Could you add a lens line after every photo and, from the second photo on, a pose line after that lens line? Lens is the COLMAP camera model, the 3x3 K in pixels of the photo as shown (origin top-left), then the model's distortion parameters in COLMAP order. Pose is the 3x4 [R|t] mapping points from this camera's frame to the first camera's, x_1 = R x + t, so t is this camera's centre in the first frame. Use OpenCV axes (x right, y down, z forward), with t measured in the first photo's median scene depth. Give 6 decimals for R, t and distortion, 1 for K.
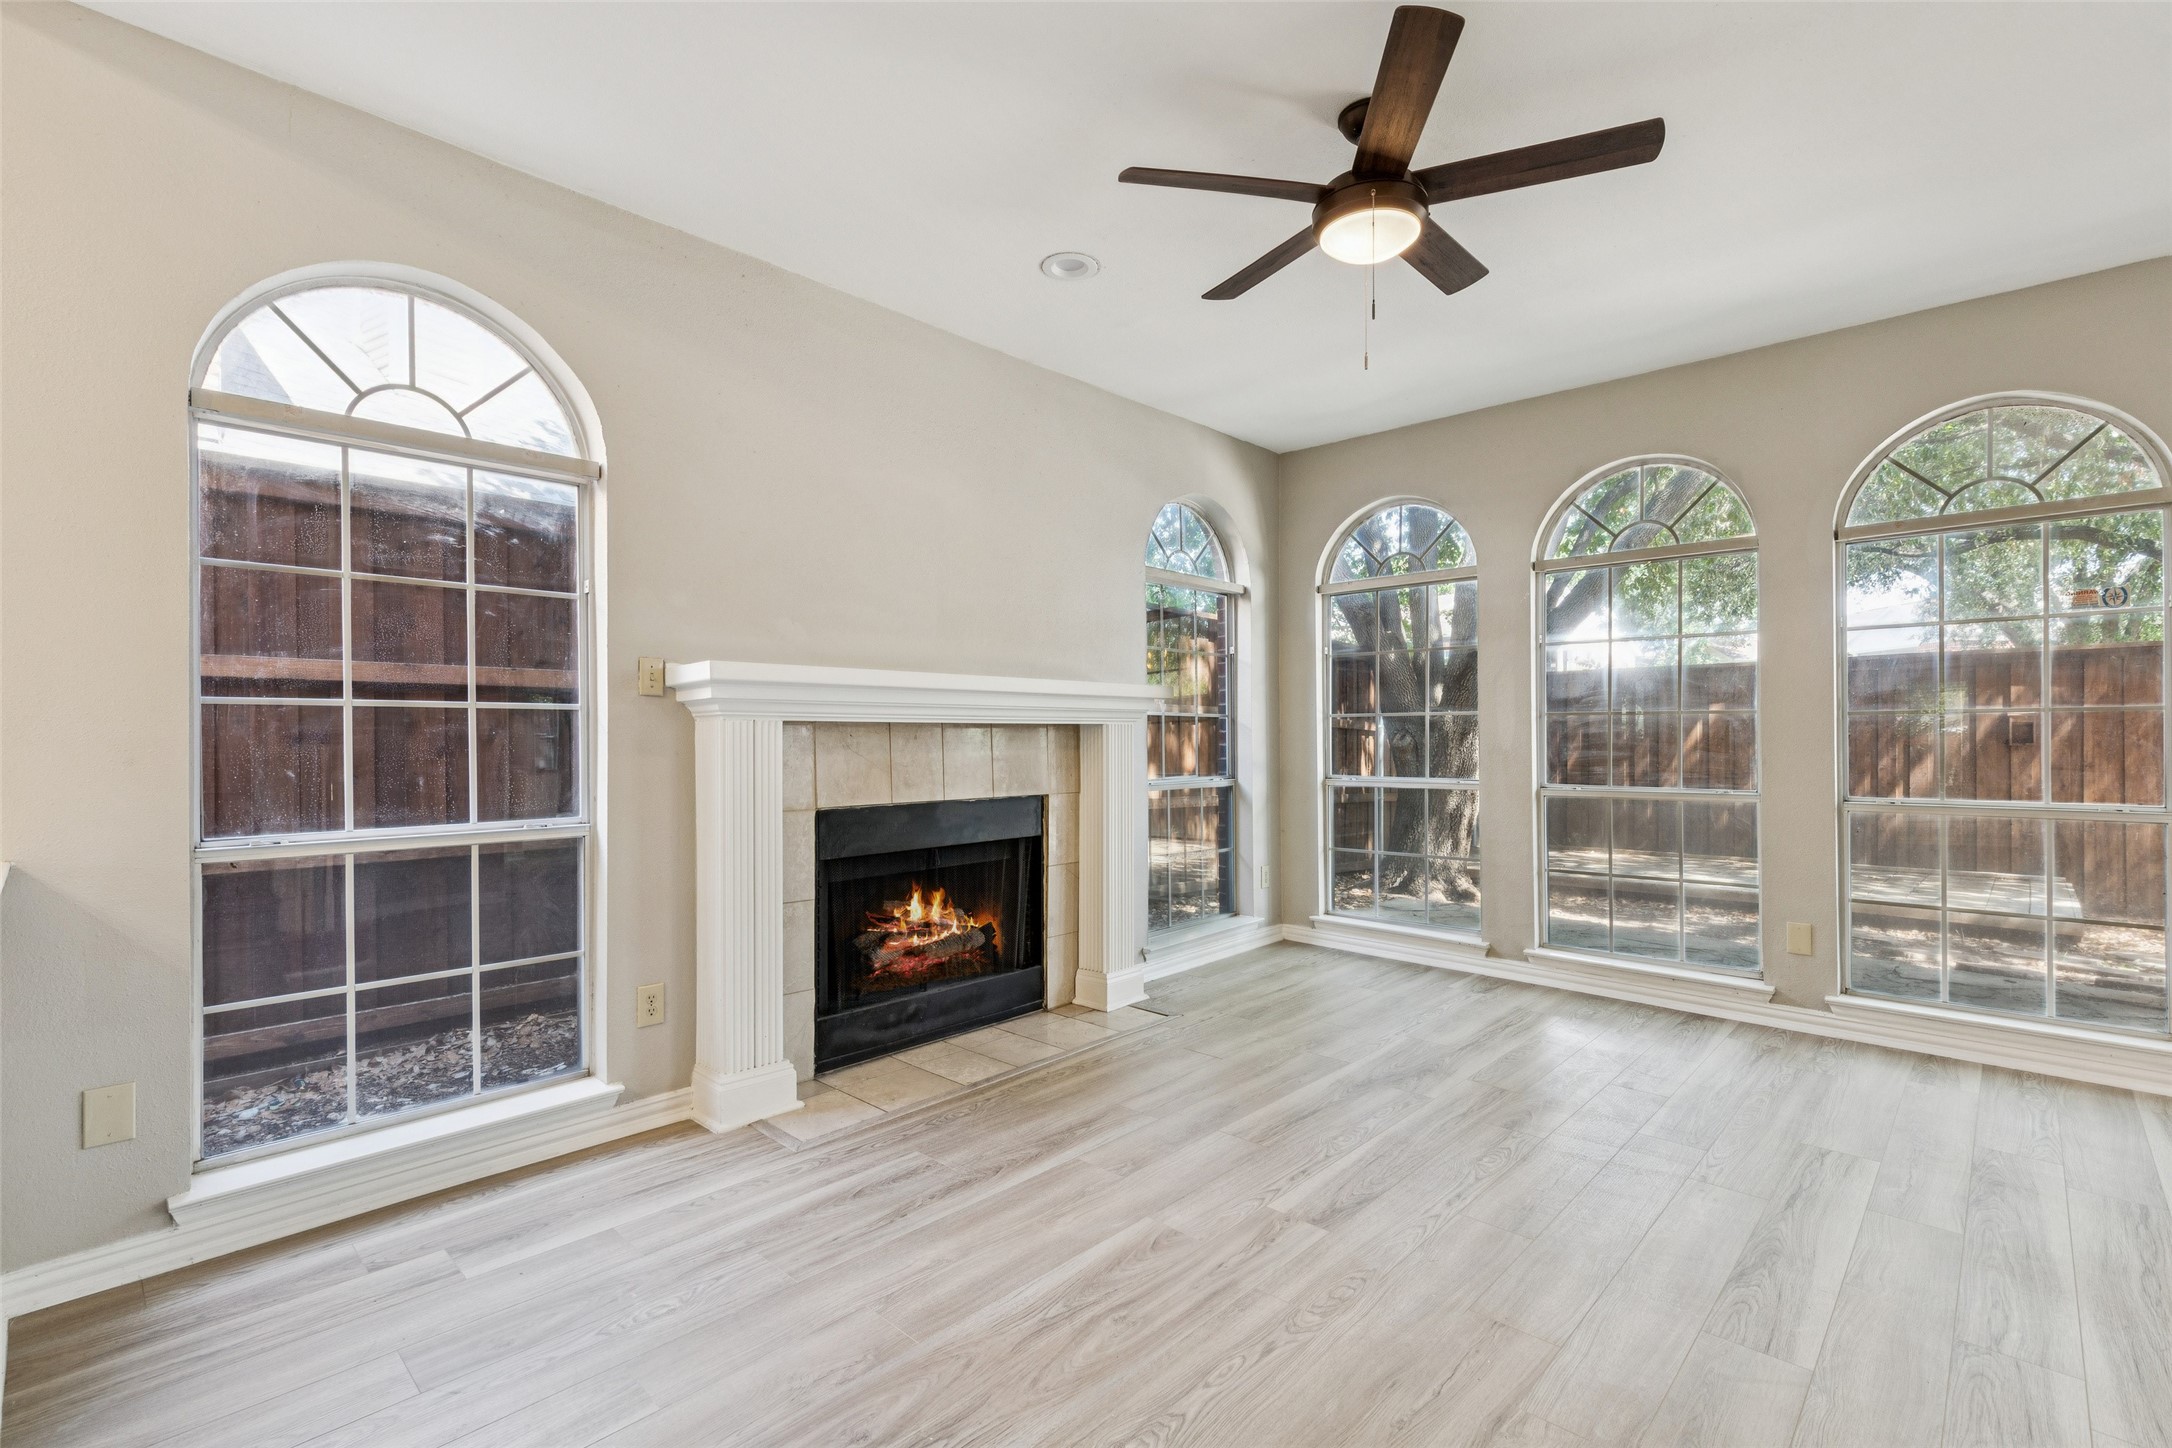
lens RADIAL K [[985.7, 0, 1096.8], [0, 985.7, 737.2], [0, 0, 1]] dist [0.012637, -0.001830]
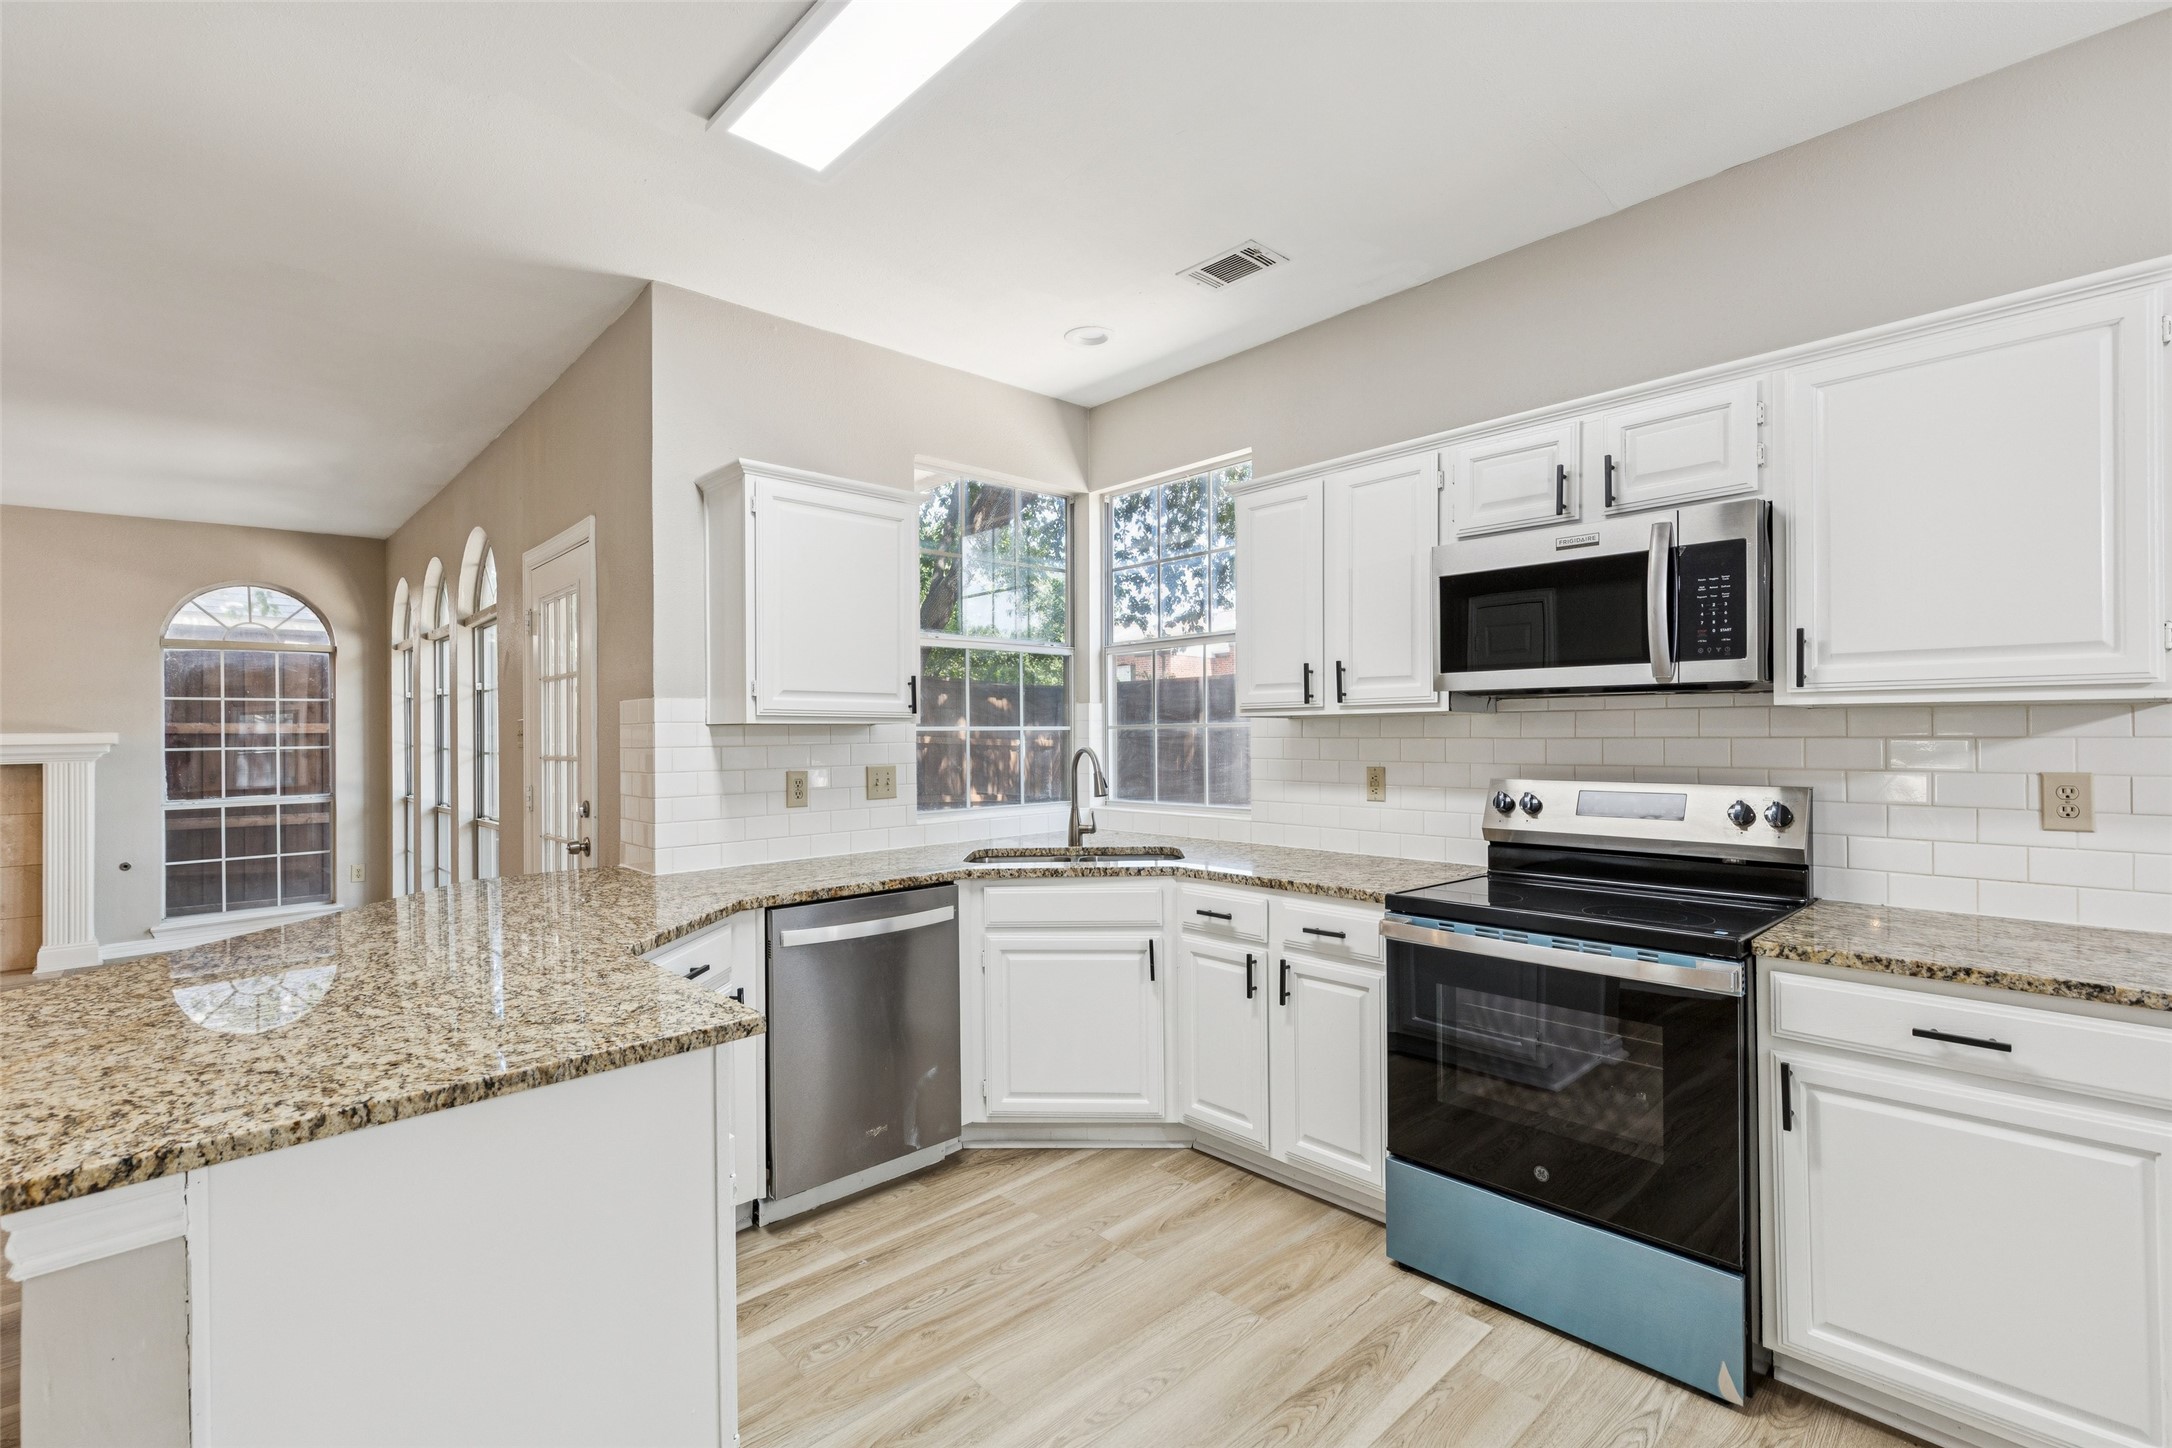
lens RADIAL K [[985.7, 0, 1086.2], [0, 985.7, 728.4], [0, 0, 1]] dist [0.012637, -0.001830]
pose [[0.996999, -0.005971, -0.077190, 1.719673], [0.006078, 0.999981, 0.001160, -0.058794], [0.077182, -0.001626, 0.997016, -0.295671]]
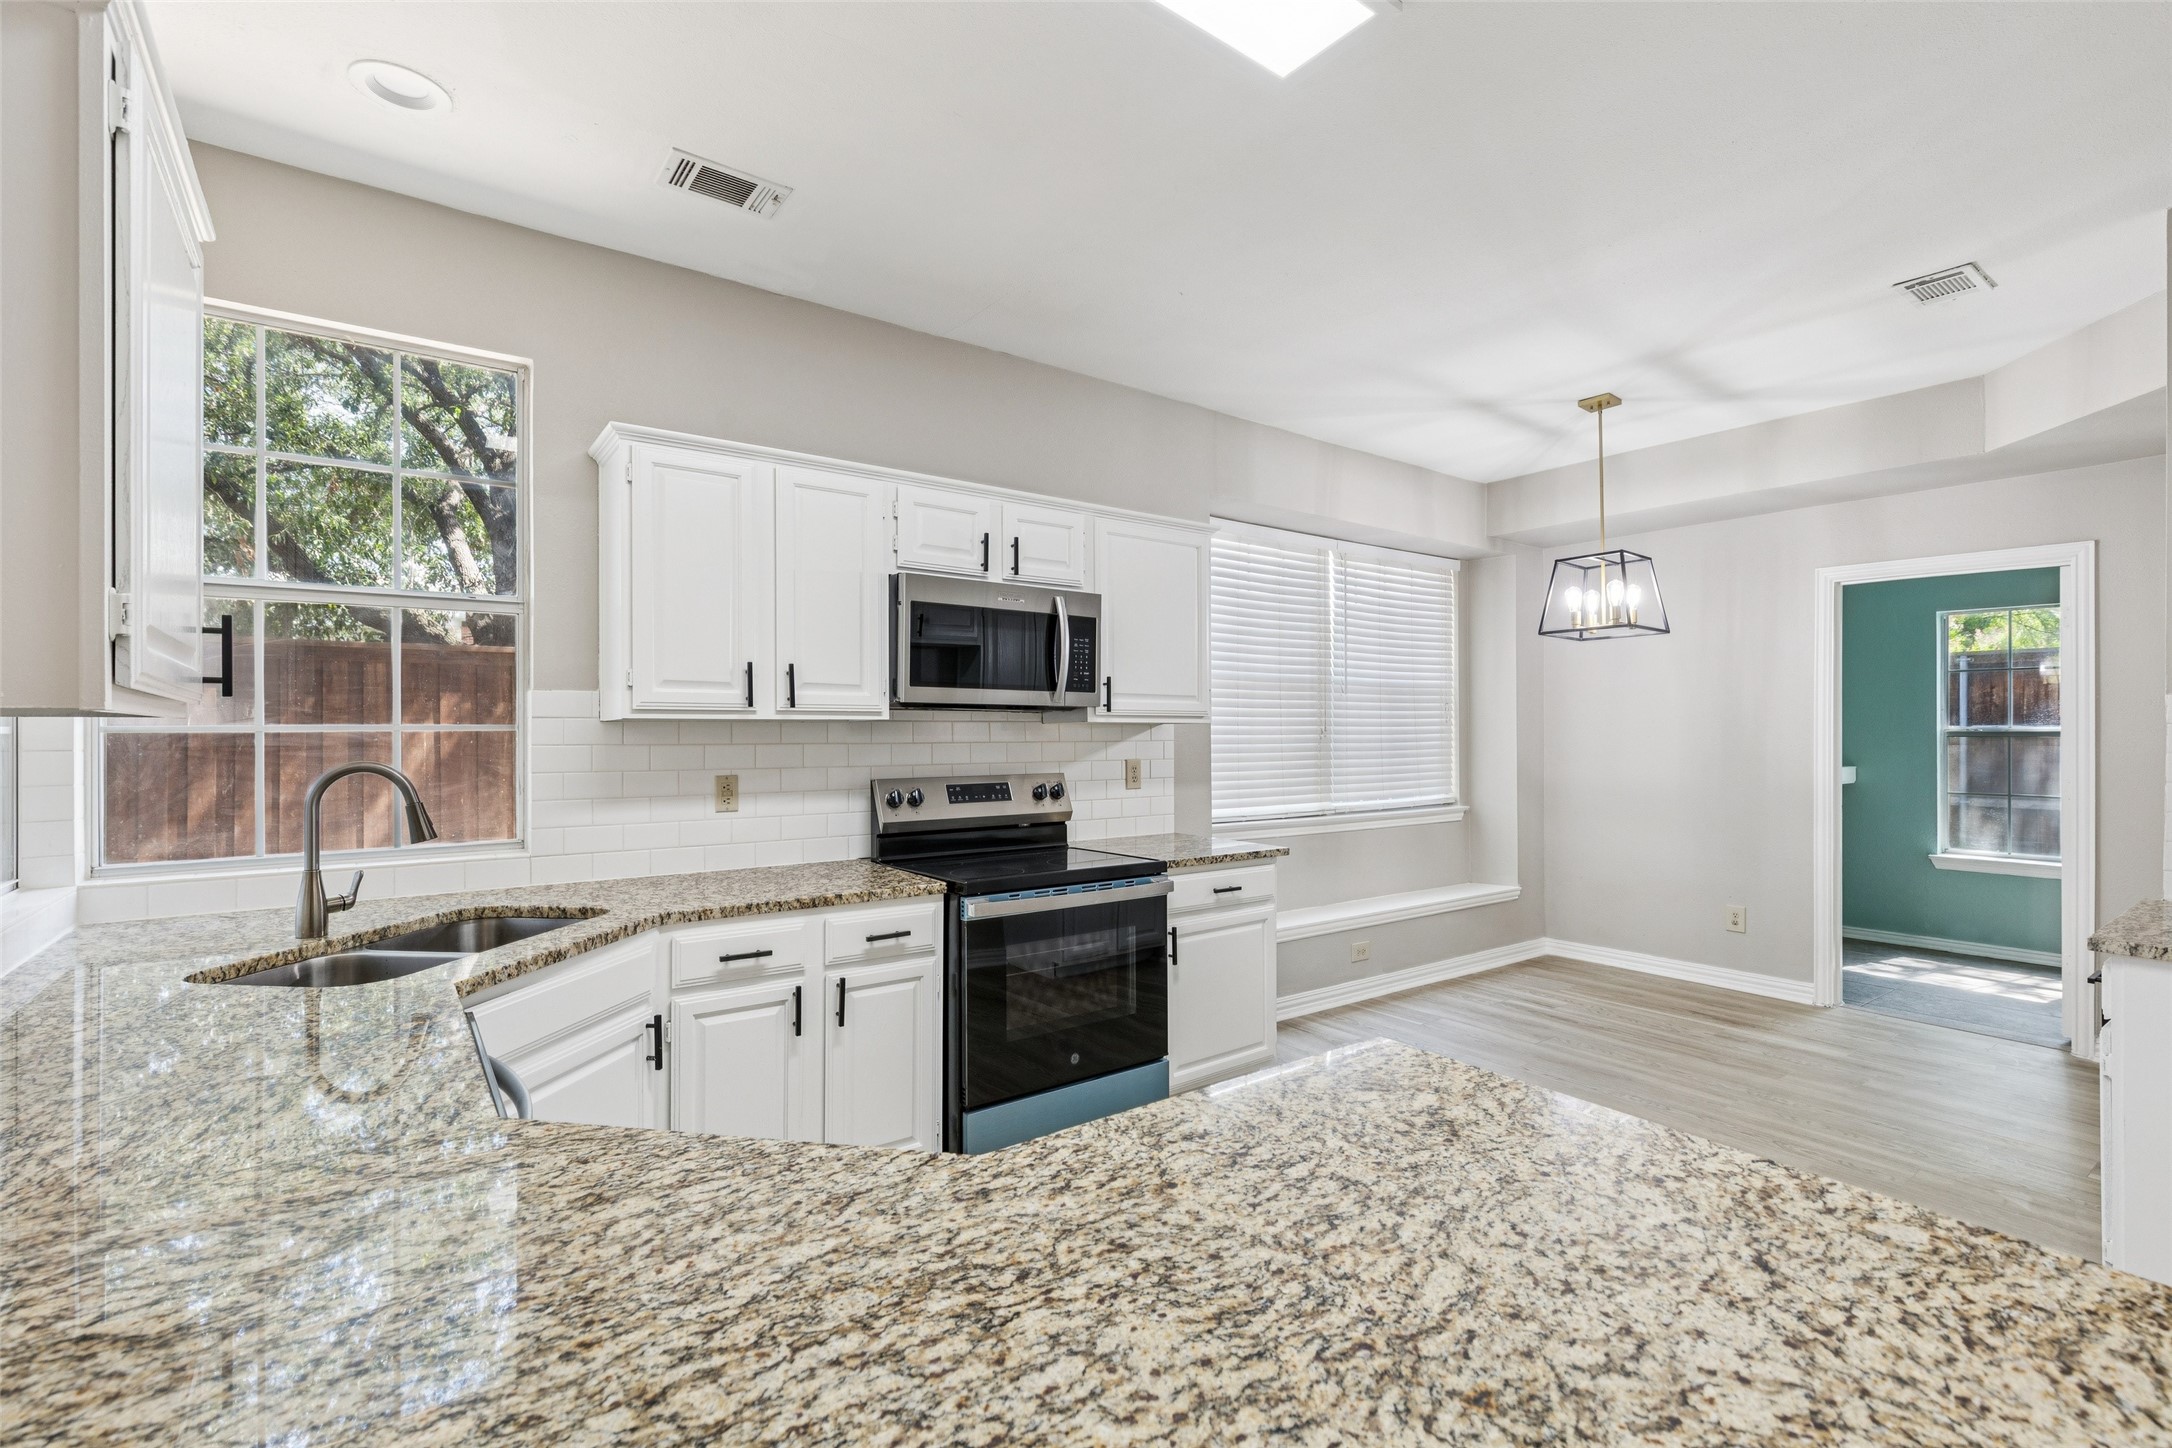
lens RADIAL K [[985.7, 0, 1107.8], [0, 985.7, 727.0], [0, 0, 1]] dist [0.012637, -0.001830]
pose [[0.169083, 0.008068, 0.985569, 1.171315], [-0.006614, 0.999953, -0.007051, -0.058642], [-0.985580, -0.005326, 0.169129, 0.128745]]
